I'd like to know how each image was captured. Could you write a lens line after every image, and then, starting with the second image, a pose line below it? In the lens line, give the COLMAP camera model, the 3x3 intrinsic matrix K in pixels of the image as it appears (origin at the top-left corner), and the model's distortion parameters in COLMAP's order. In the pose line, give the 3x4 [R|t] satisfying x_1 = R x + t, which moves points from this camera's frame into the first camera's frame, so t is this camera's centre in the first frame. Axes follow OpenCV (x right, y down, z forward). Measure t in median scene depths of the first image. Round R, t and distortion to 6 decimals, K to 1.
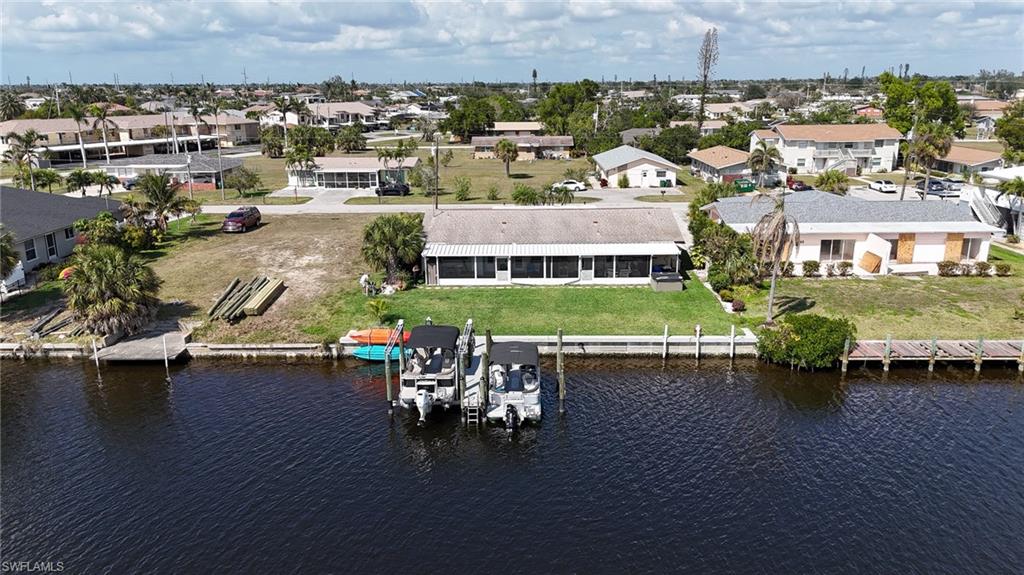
lens RADIAL K [[761.2, 0, 511.2], [0, 761.2, 296.8], [0, 0, 1]] dist [0.054401, -0.039983]
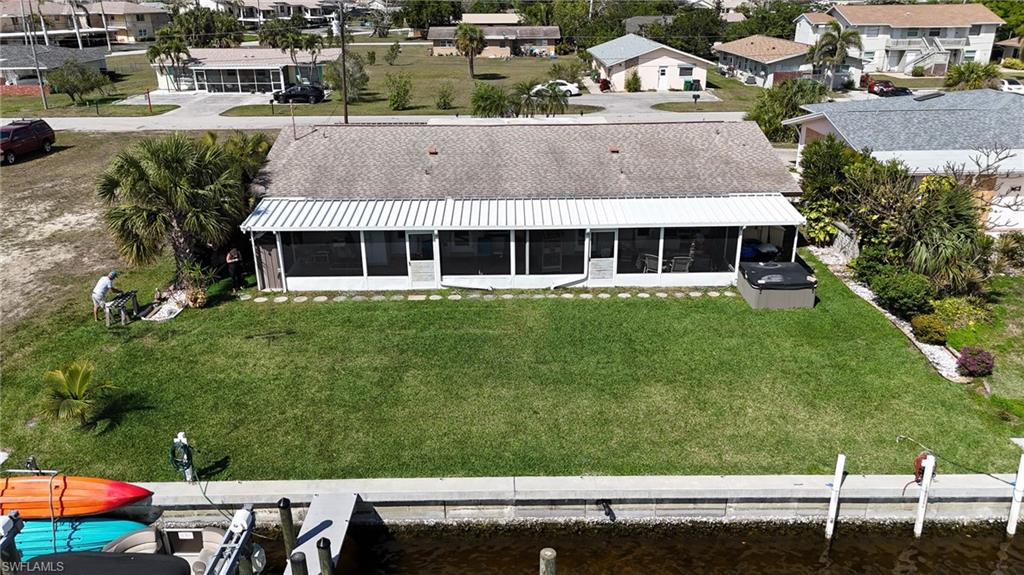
lens RADIAL K [[761.2, 0, 515.1], [0, 761.2, 281.5], [0, 0, 1]] dist [0.054401, -0.039983]
pose [[0.999587, -0.008140, 0.027552, 0.017717], [0.005554, 0.995683, 0.092658, -0.034978], [-0.028188, -0.092466, 0.995317, 0.289401]]
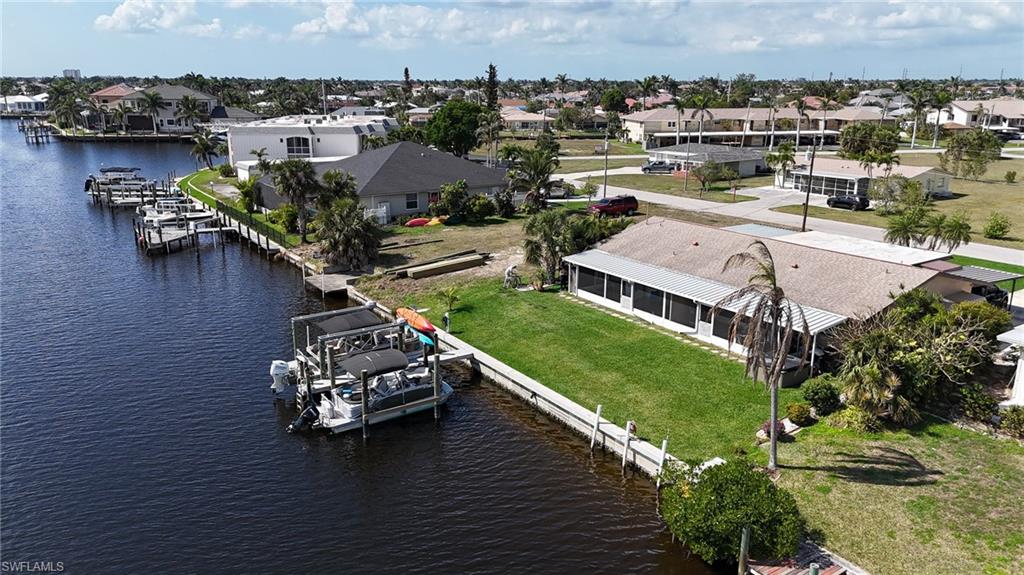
lens RADIAL K [[761.2, 0, 509.2], [0, 761.2, 285.7], [0, 0, 1]] dist [0.054401, -0.039983]
pose [[0.571853, 0.222124, -0.789712, 0.309432], [-0.228203, 0.967722, 0.106945, -0.057330], [0.787977, 0.119058, 0.604084, 0.215491]]
